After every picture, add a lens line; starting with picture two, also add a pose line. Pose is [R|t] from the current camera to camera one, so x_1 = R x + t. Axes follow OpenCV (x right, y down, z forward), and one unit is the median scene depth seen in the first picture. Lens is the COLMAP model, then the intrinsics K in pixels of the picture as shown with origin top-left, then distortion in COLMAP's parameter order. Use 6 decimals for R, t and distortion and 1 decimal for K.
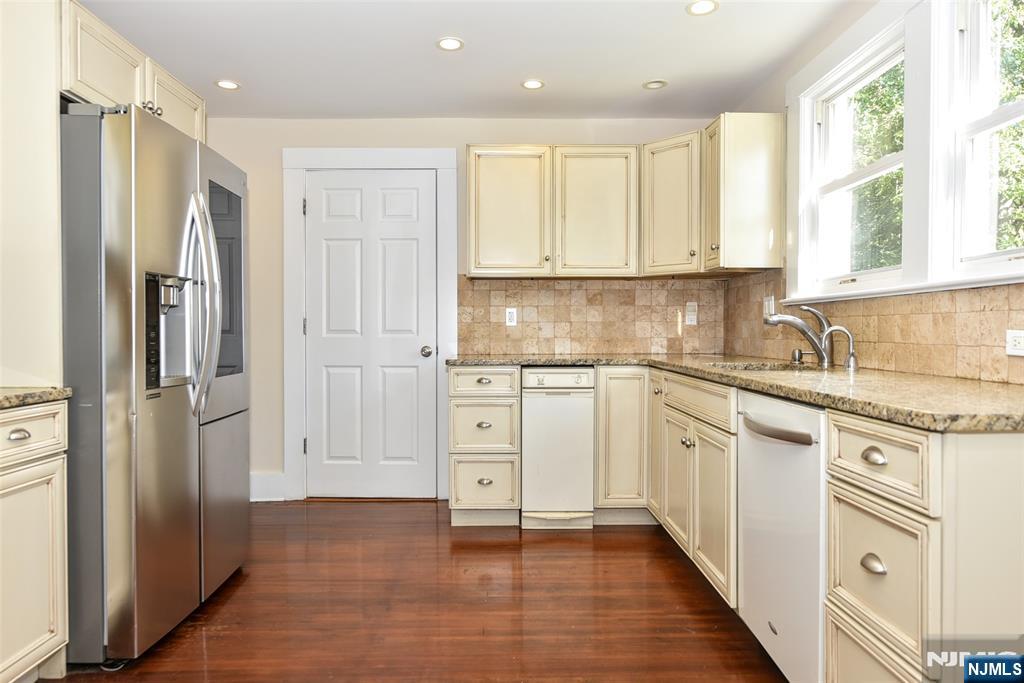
lens RADIAL K [[633.0, 0, 507.0], [0, 633.0, 341.8], [0, 0, 1]] dist [-0.002459, -0.000858]
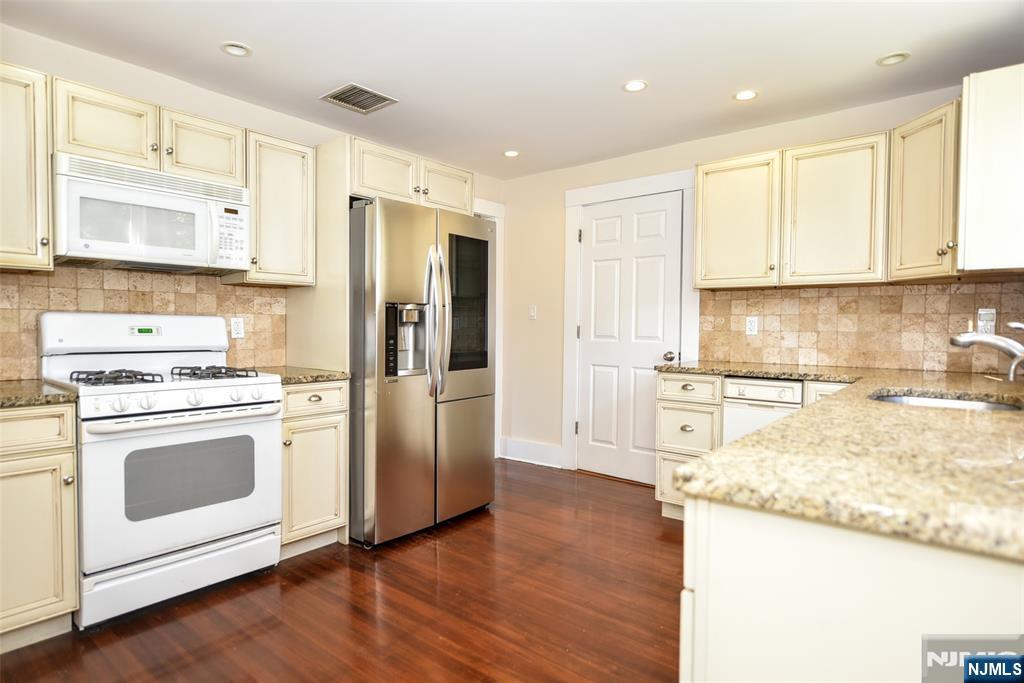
lens RADIAL K [[558.5, 0, 509.8], [0, 558.5, 342.8], [0, 0, 1]] dist [-0.002420, -0.000252]
pose [[0.763129, 0.027736, -0.645650, 0.342796], [-0.019929, 0.999613, 0.019386, -0.025900], [0.645939, -0.001927, 0.763387, 0.086259]]
